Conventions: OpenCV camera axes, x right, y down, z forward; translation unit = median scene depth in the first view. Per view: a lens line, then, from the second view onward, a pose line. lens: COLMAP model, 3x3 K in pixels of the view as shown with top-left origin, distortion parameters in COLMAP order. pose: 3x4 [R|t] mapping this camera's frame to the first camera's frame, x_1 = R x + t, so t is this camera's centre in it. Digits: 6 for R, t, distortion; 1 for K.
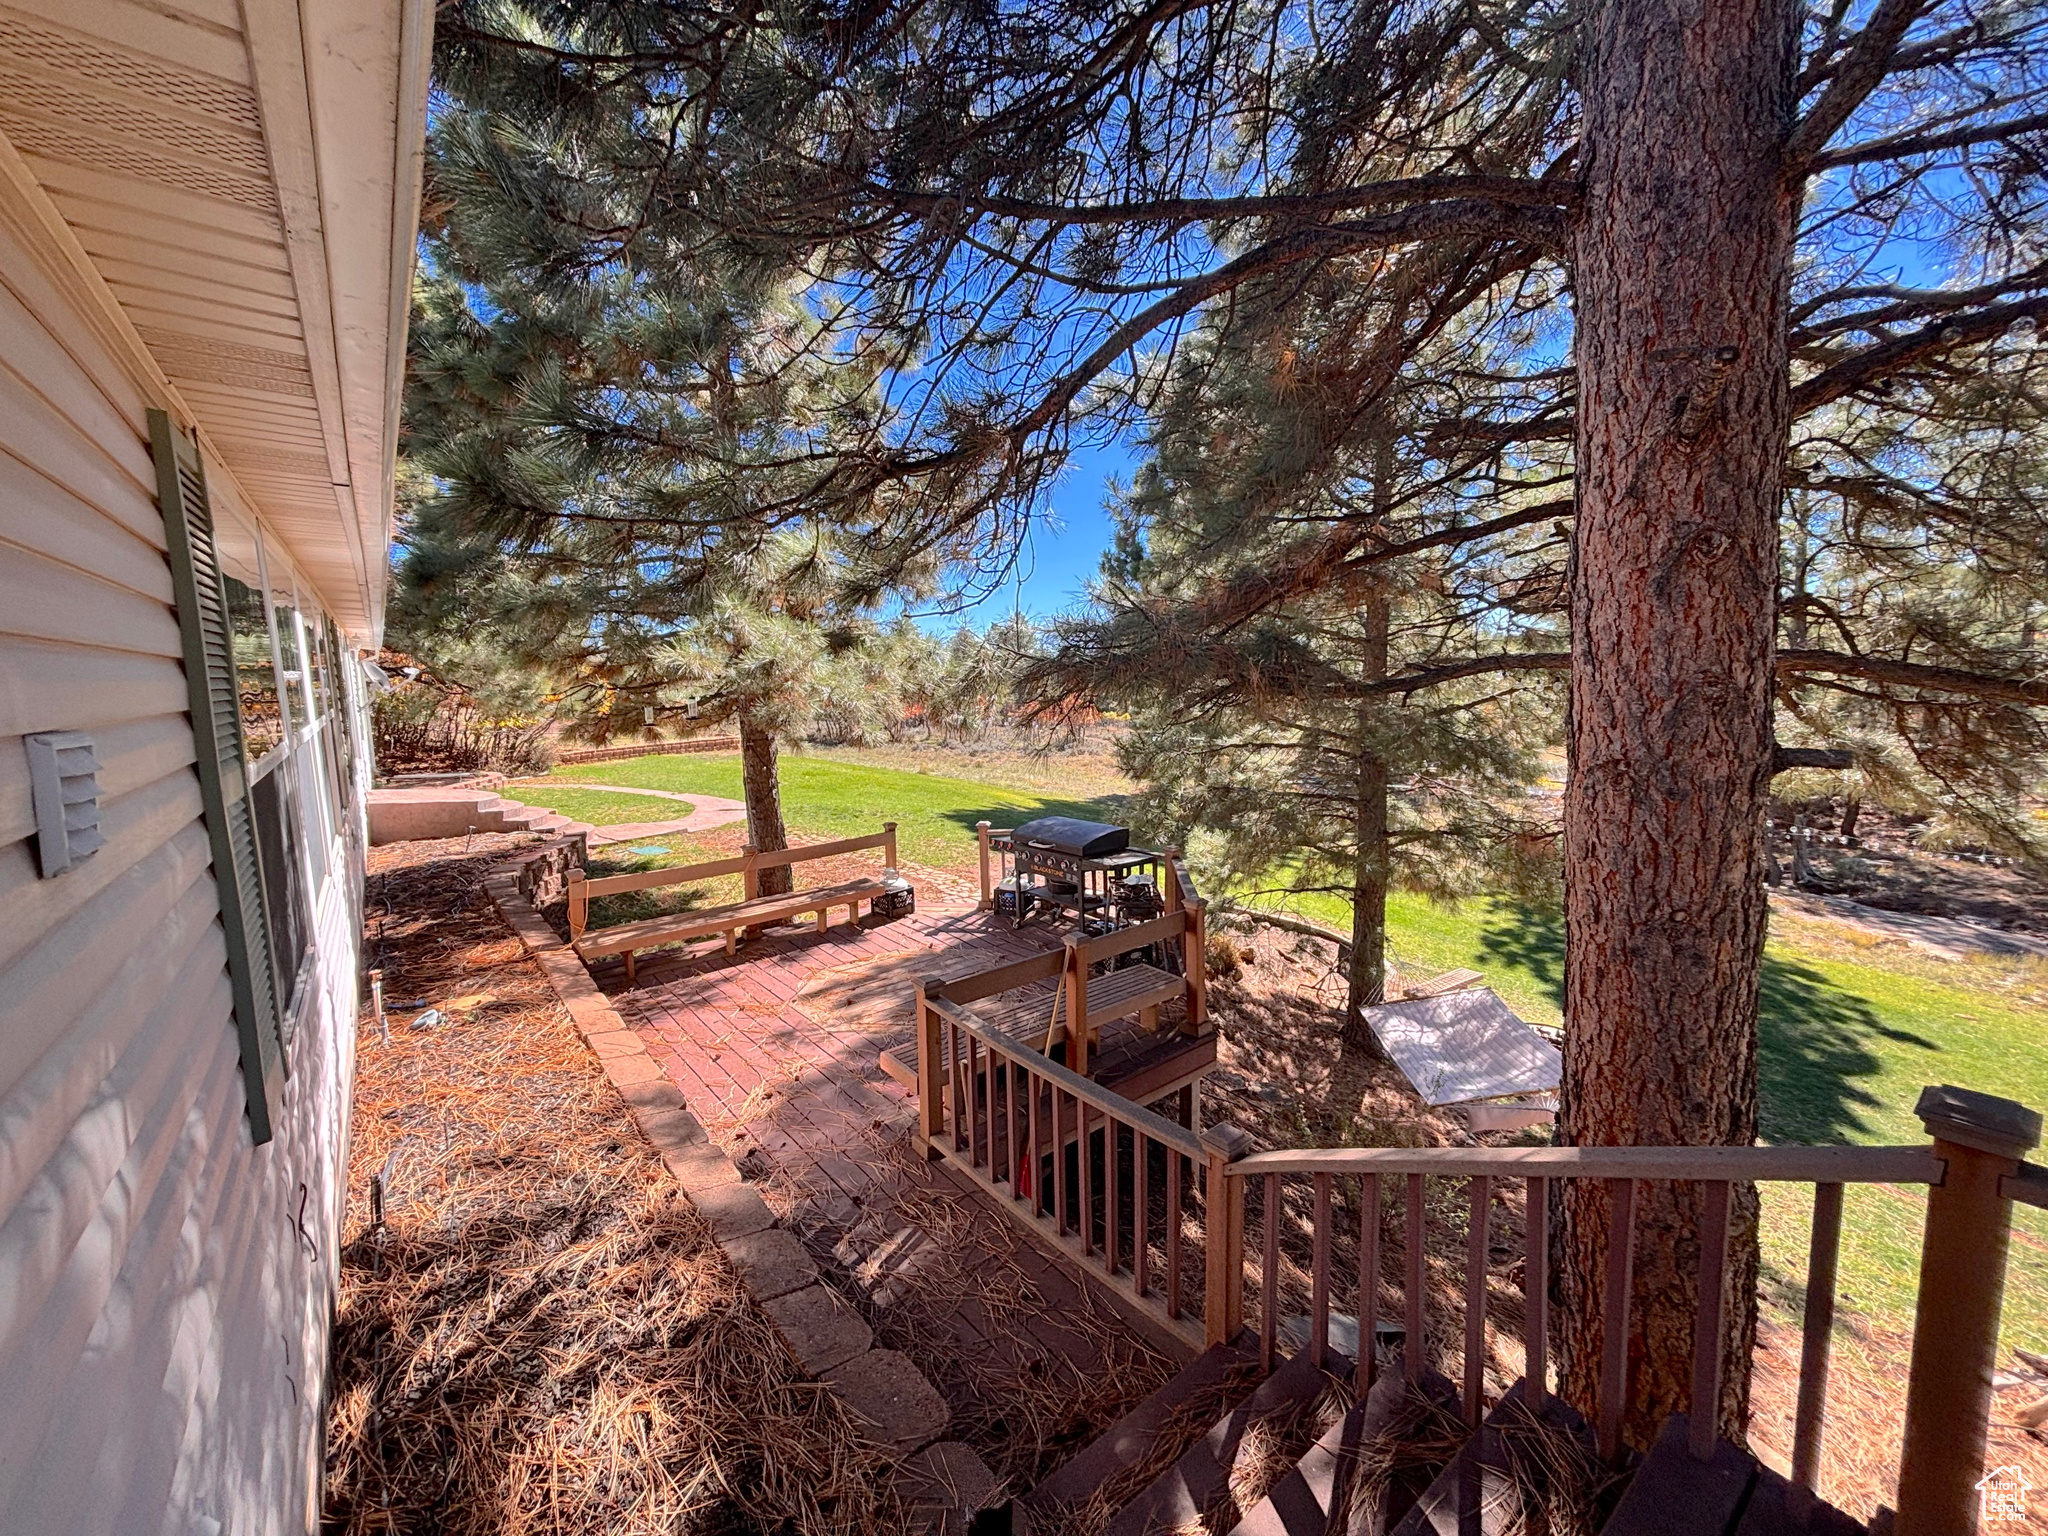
lens RADIAL K [[823.6, 0, 1023.8], [0, 823.6, 750.2], [0, 0, 1]] dist [0.004783, -0.001880]
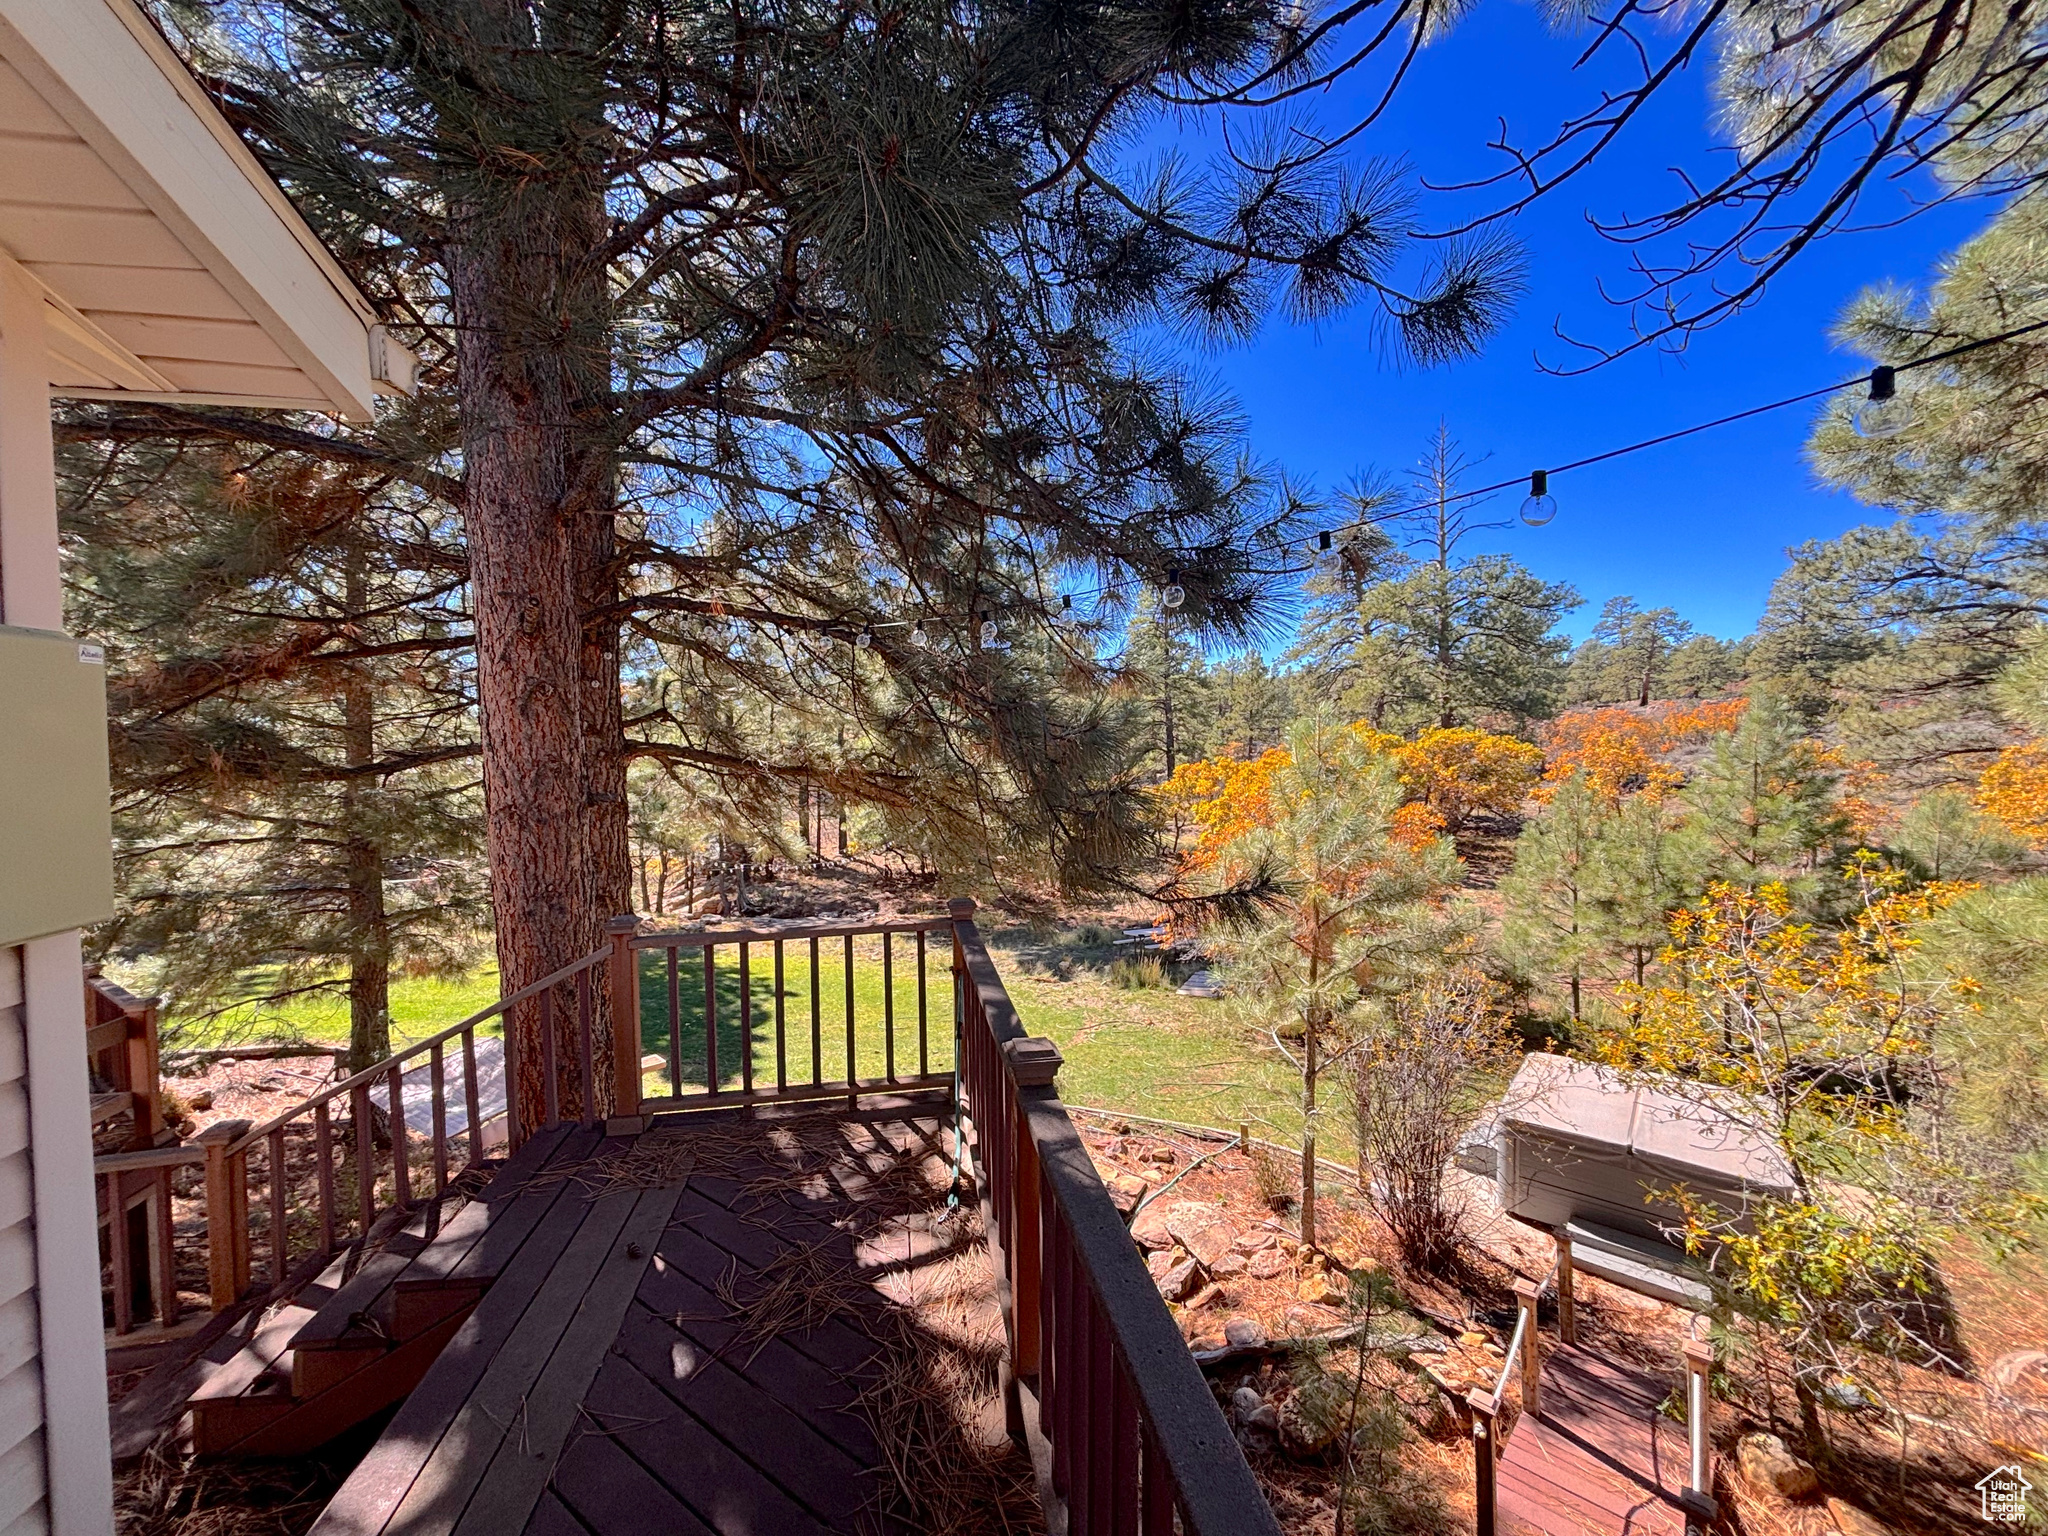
lens RADIAL K [[823.6, 0, 1013.8], [0, 823.6, 766.4], [0, 0, 1]] dist [0.004783, -0.001880]
pose [[0.484802, -0.015371, 0.874489, -0.068459], [0.090107, 0.995403, -0.032457, 0.019013], [-0.869970, 0.094533, 0.483959, -0.181576]]
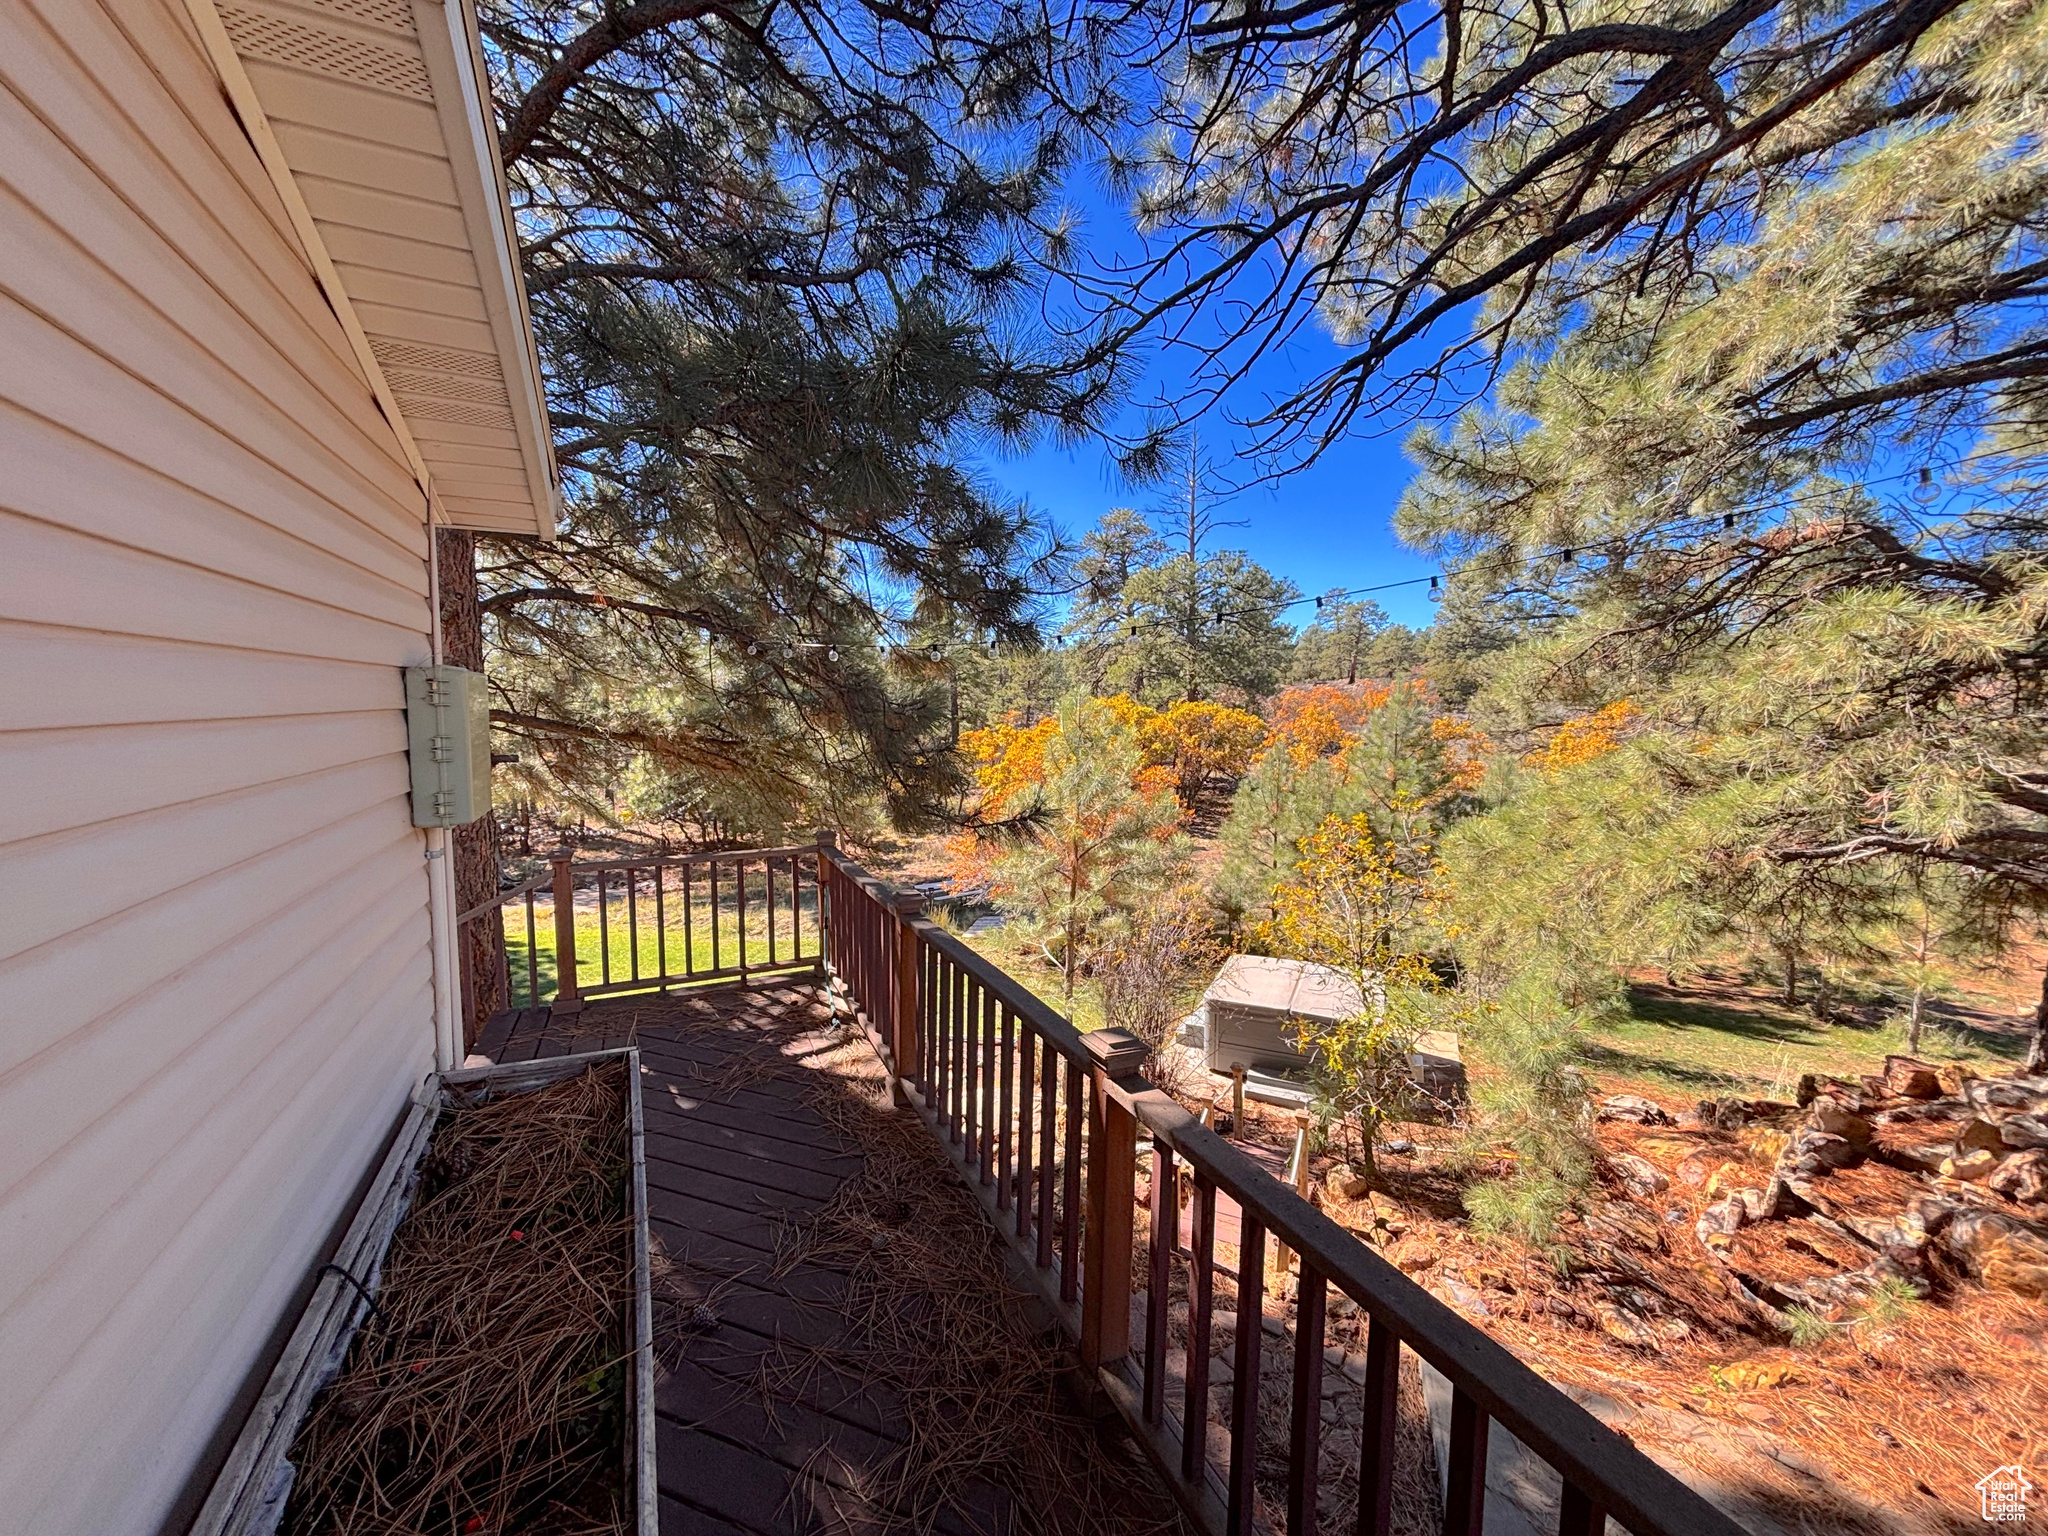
lens RADIAL K [[823.6, 0, 1021.7], [0, 823.6, 770.7], [0, 0, 1]] dist [0.004783, -0.001880]
pose [[0.231950, -0.057814, 0.971008, -0.218377], [0.089667, 0.995253, 0.037838, 0.018926], [-0.968586, 0.078291, 0.236033, -0.216517]]
